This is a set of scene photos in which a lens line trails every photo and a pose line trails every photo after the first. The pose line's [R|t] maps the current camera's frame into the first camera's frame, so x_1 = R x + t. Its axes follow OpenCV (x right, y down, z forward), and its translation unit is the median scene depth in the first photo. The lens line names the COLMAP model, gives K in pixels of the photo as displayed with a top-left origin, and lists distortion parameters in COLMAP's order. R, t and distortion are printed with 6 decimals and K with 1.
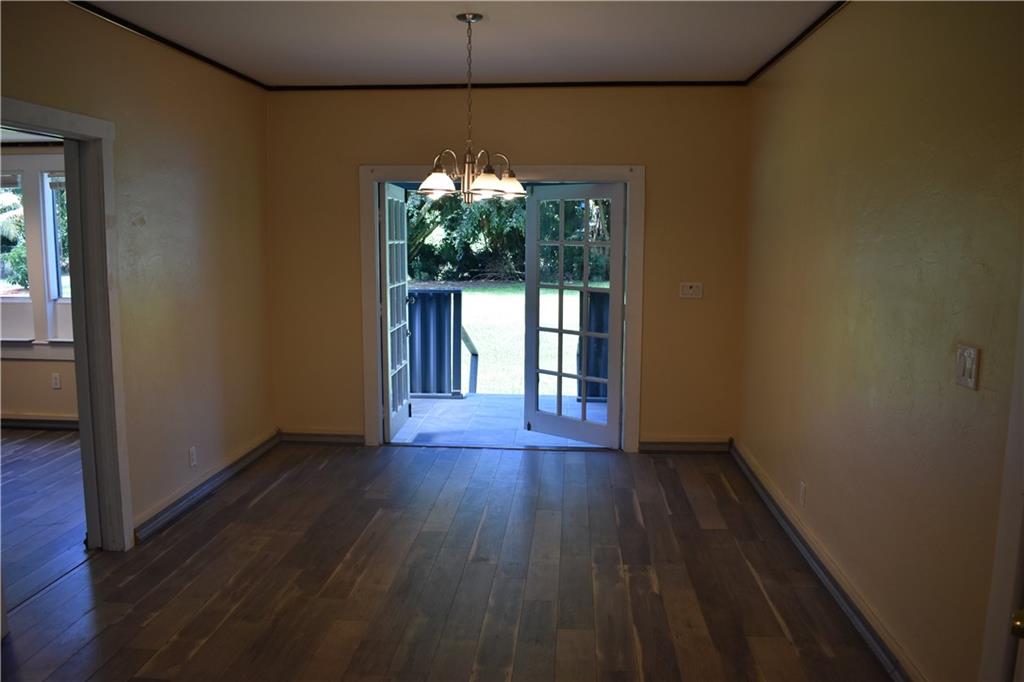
lens RADIAL K [[796.5, 0, 512.0], [0, 796.5, 341.0], [0, 0, 1]] dist [-0.095341, 0.011108]
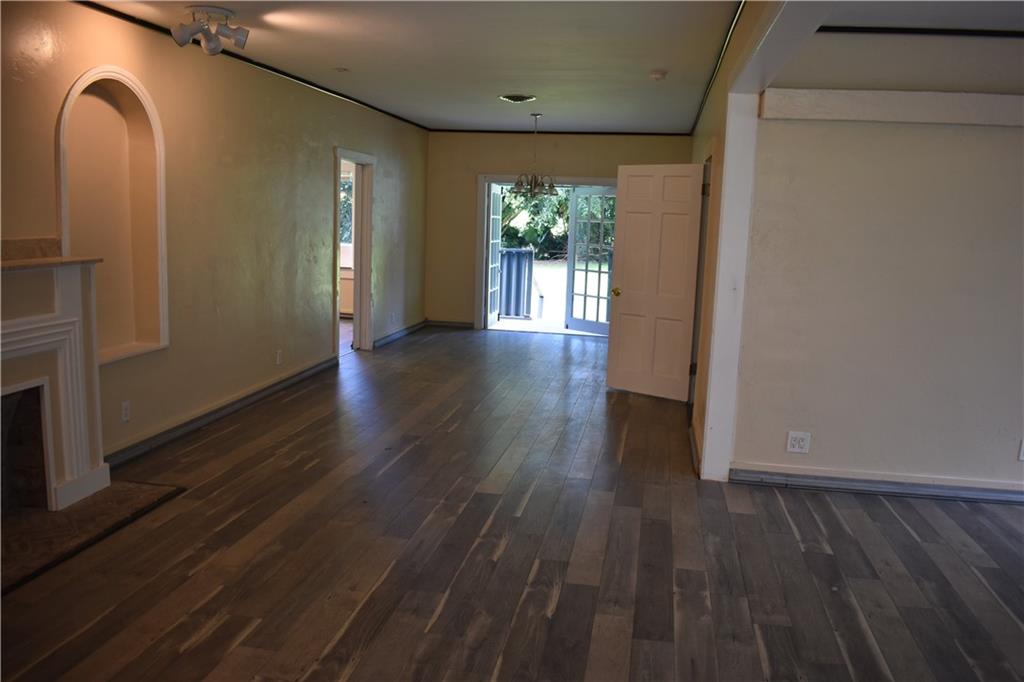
lens RADIAL K [[796.5, 0, 512.0], [0, 796.5, 341.0], [0, 0, 1]] dist [-0.095341, 0.011108]
pose [[0.993932, 0.045756, -0.100025, 0.058091], [-0.044066, 0.998847, 0.019041, 0.084173], [0.100780, -0.014518, 0.994803, -0.552771]]
